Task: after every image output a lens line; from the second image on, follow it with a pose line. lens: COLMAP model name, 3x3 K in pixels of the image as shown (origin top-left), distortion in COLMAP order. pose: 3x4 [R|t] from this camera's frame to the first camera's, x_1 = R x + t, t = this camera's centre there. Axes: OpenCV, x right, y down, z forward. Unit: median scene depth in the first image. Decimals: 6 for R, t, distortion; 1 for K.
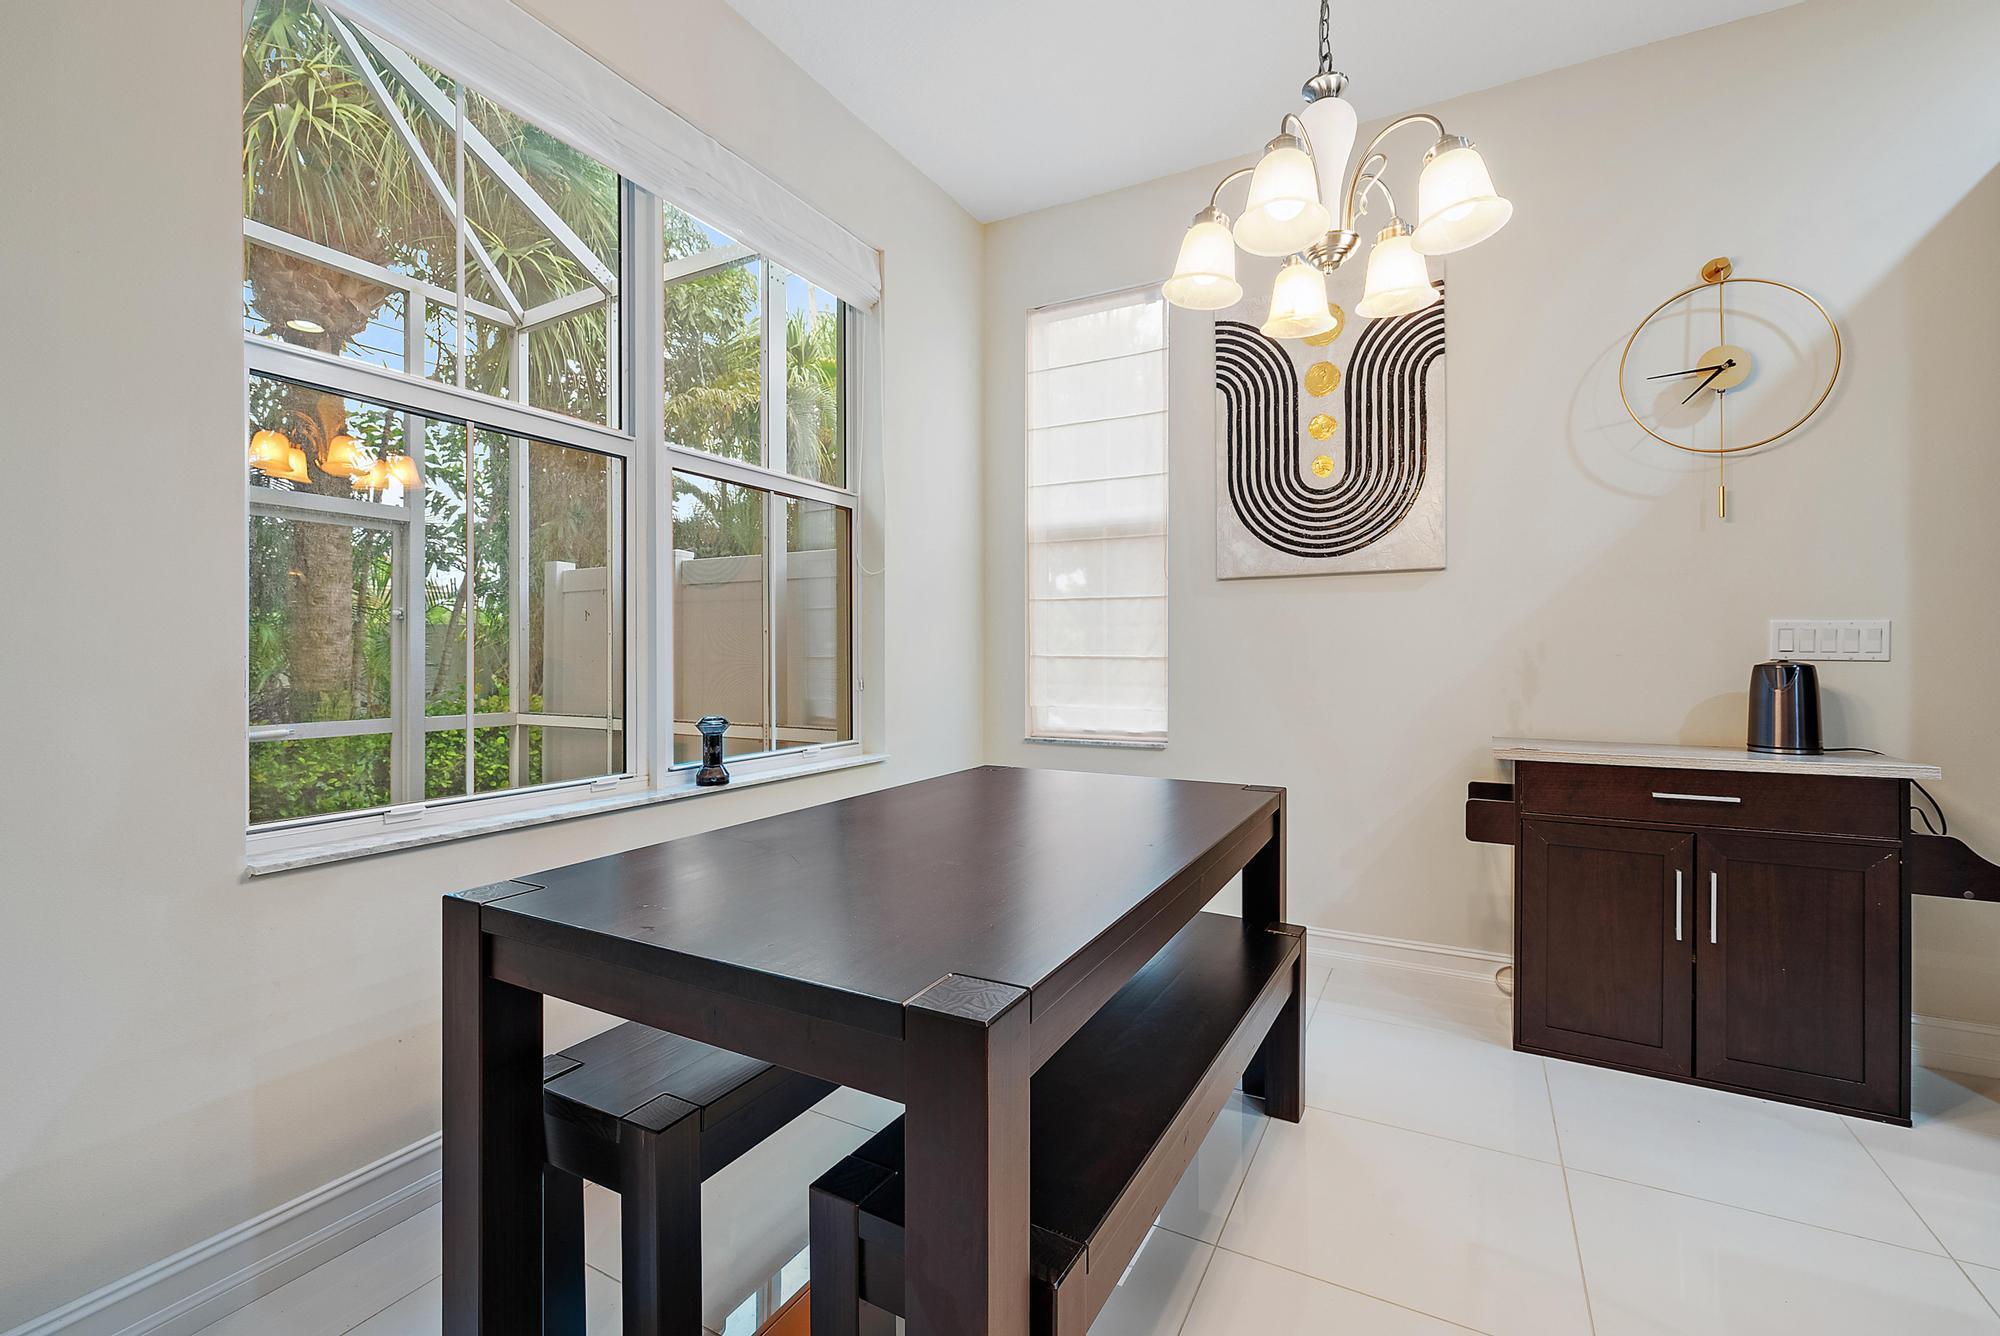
lens RADIAL K [[850.1, 0, 1004.0], [0, 850.1, 658.0], [0, 0, 1]] dist [-0.000754, -0.000061]
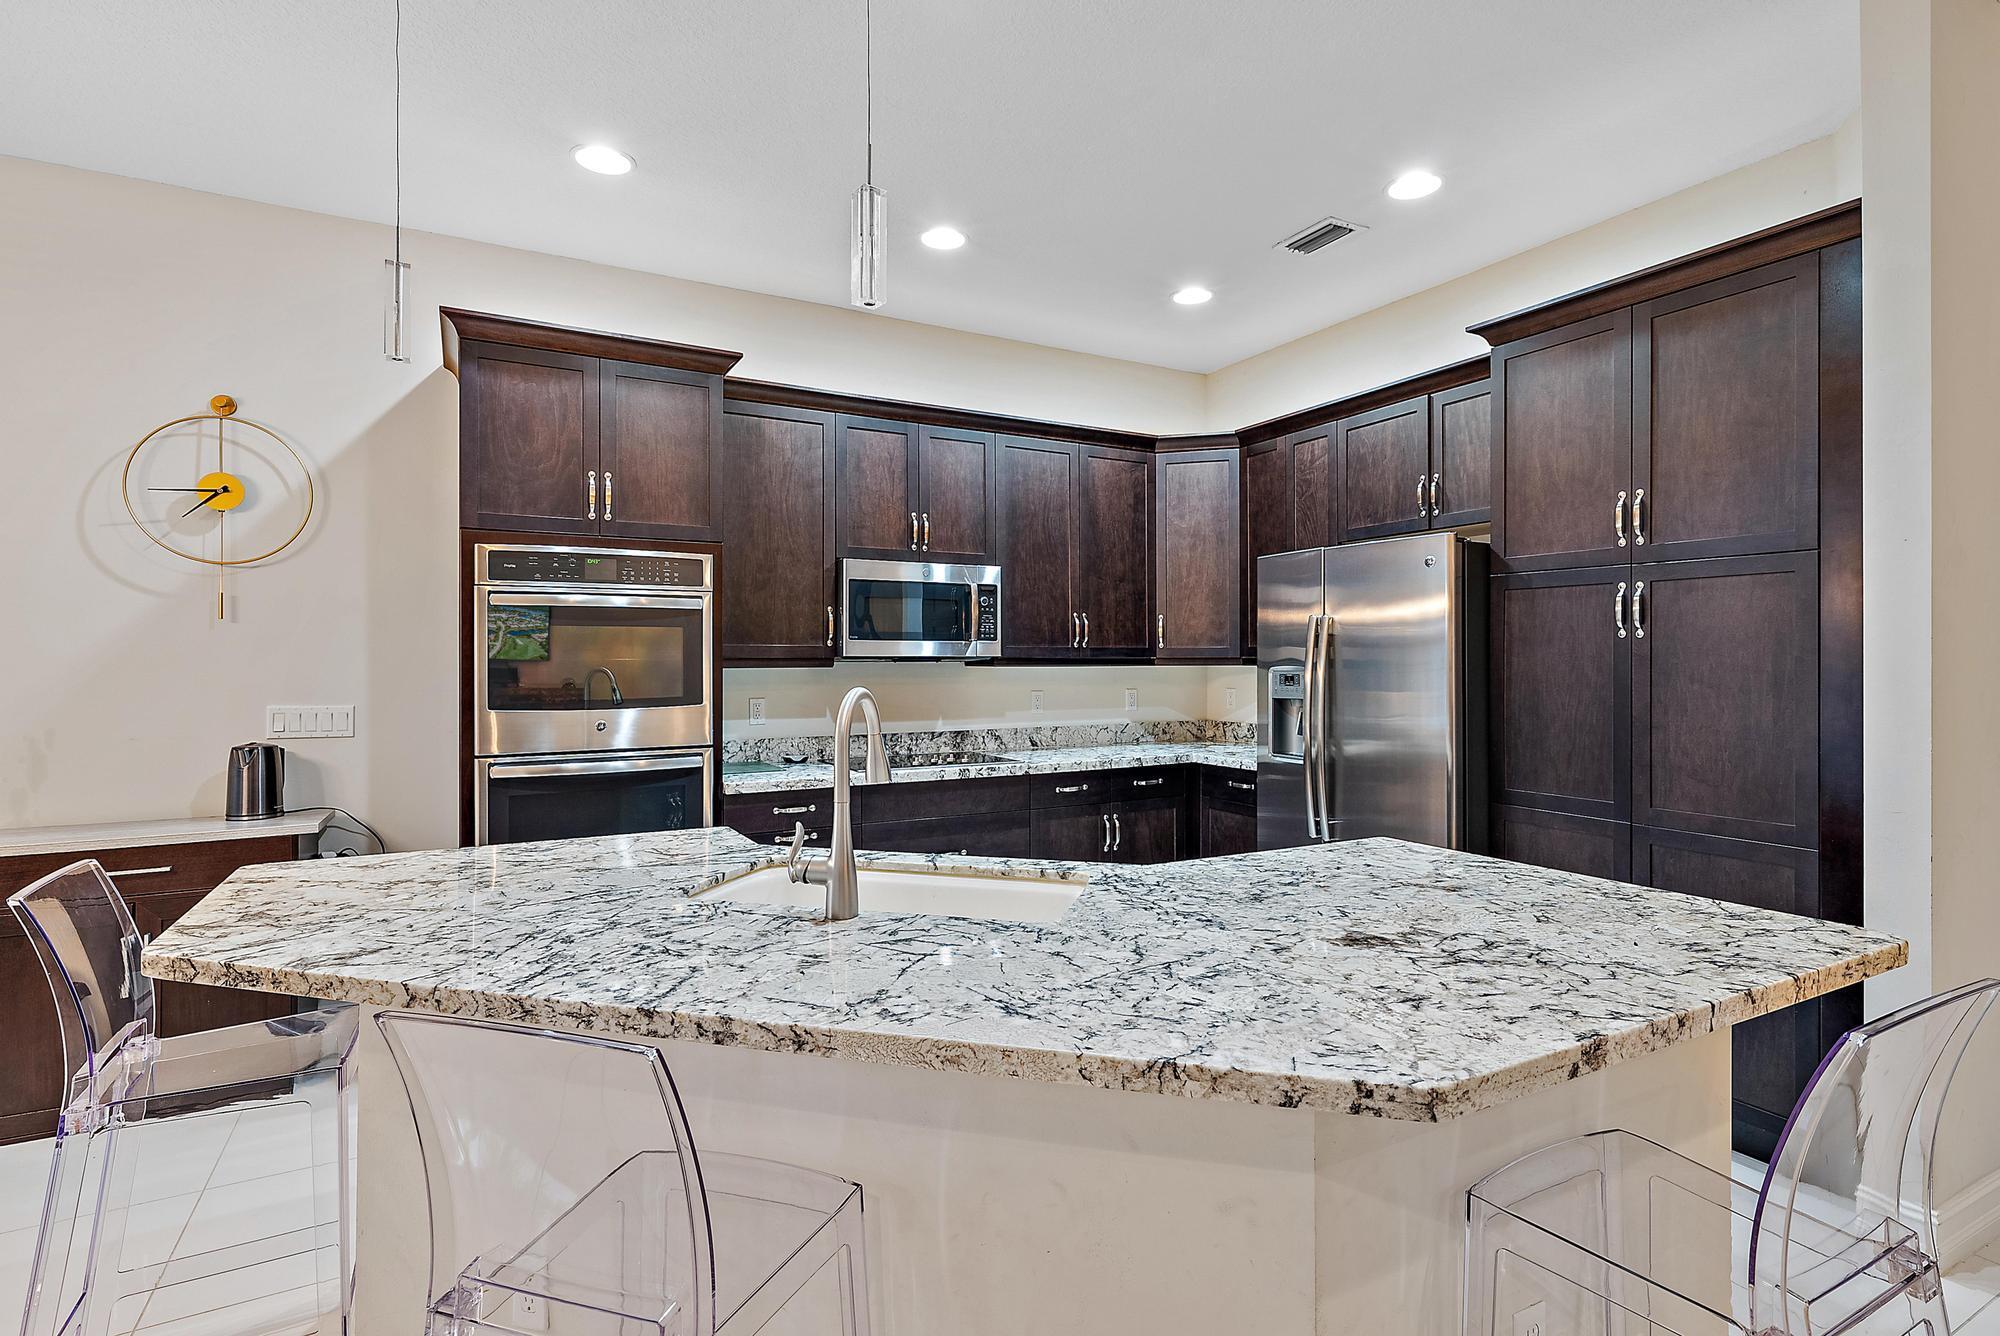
lens RADIAL K [[977.3, 0, 1001.8], [0, 977.3, 659.5], [0, 0, 1]] dist [0.000893, -0.000227]
pose [[0.531064, 0.001433, 0.847330, 0.273642], [0.006971, 0.999957, -0.006060, -0.093990], [-0.847303, 0.009125, 0.531032, -0.613125]]
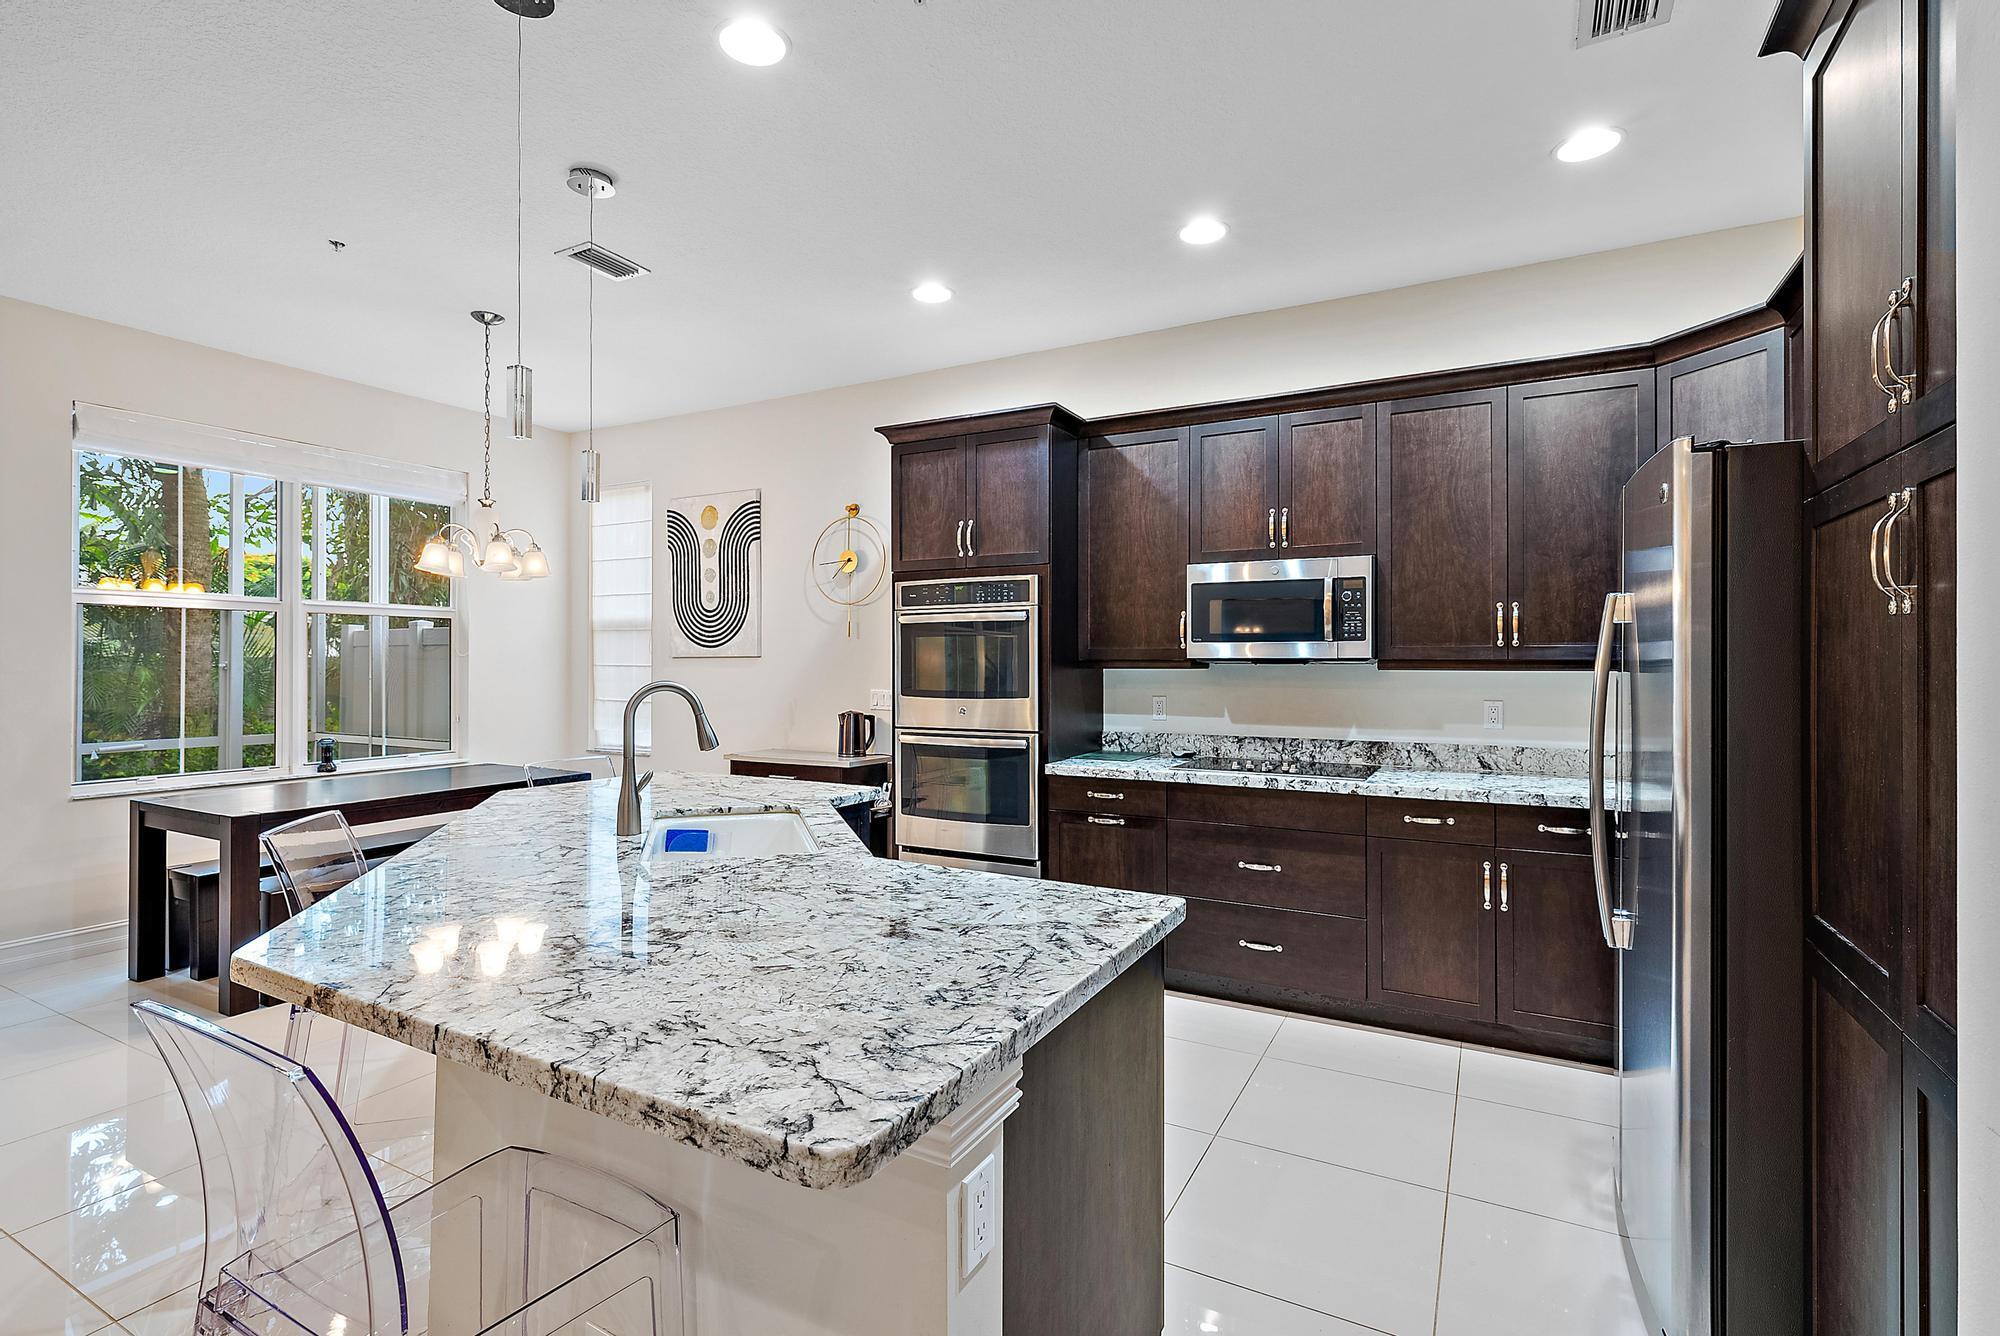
lens RADIAL K [[912.0, 0, 1002.5], [0, 912.0, 661.9], [0, 0, 1]] dist [0.001483, 0.000297]
pose [[0.999962, 0.002242, 0.008437, 1.170367], [-0.002176, 0.999967, -0.007833, -0.091710], [-0.008454, 0.007815, 0.999934, -1.104742]]
